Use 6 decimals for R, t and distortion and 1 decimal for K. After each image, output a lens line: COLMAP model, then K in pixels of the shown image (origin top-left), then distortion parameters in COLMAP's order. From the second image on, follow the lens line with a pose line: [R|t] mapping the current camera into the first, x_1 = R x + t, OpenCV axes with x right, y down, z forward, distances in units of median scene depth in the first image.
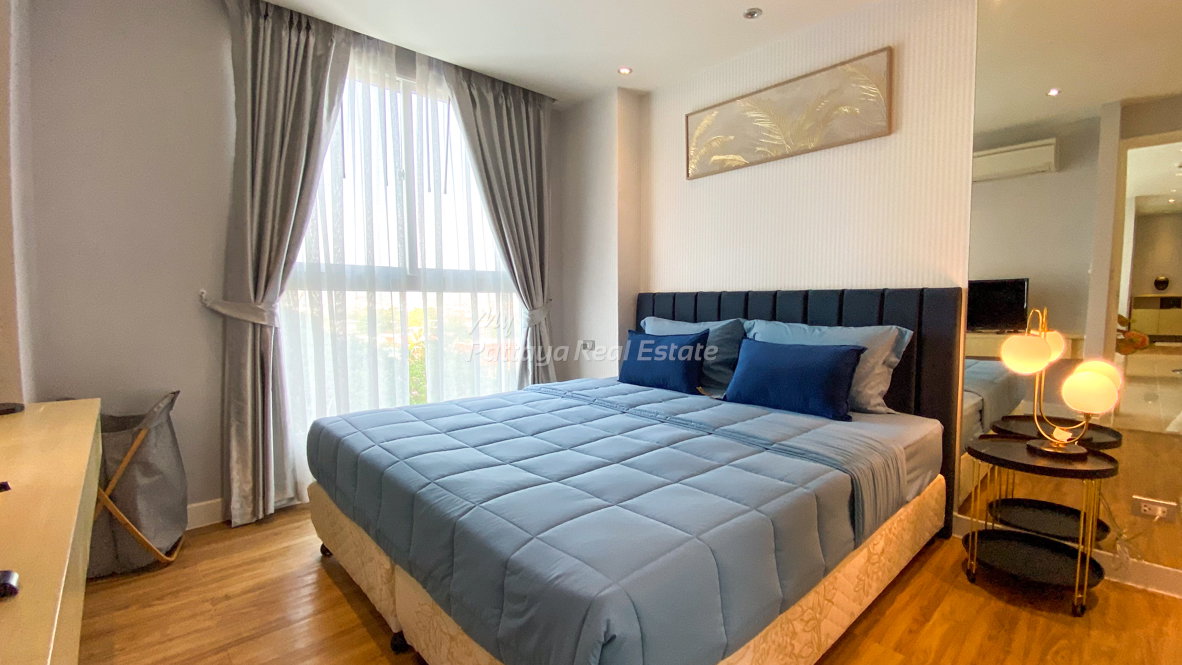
lens RADIAL K [[499.6, 0, 621.6], [0, 499.6, 332.4], [0, 0, 1]] dist [0.016433, -0.020205]
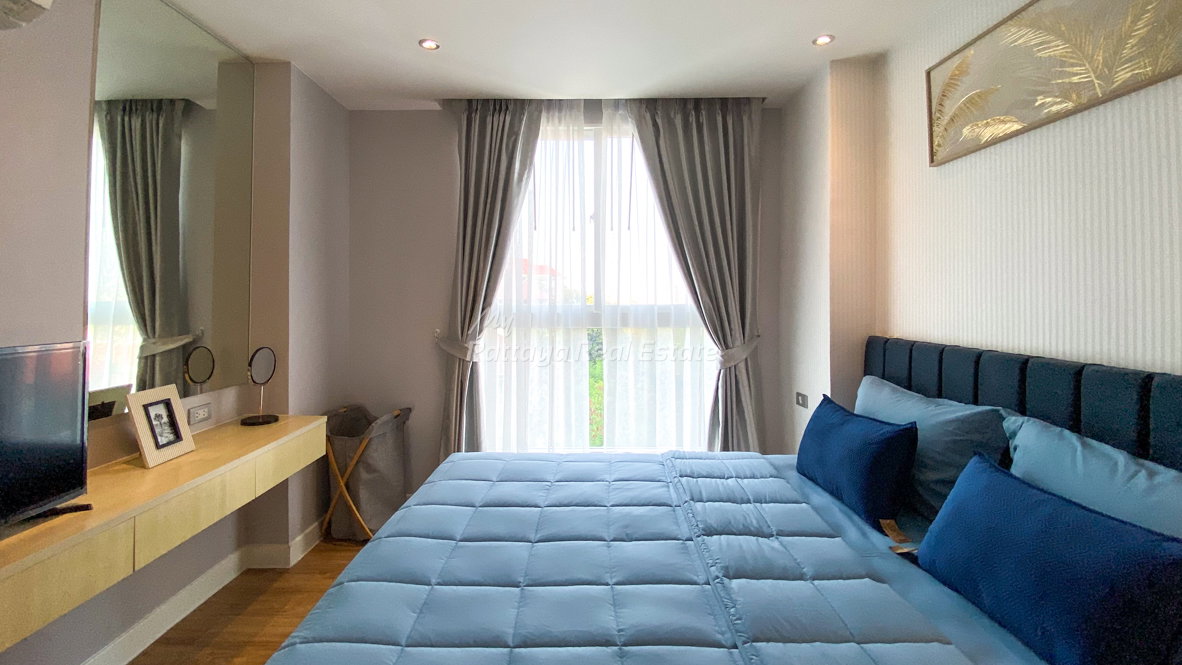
lens RADIAL K [[493.9, 0, 585.0], [0, 493.9, 289.8], [0, 0, 1]] dist [0.016632, -0.019289]
pose [[0.716291, -0.012551, -0.697689, 0.292818], [-0.042836, 0.997162, -0.061916, -0.104558], [0.696486, 0.074236, 0.713720, 0.288583]]
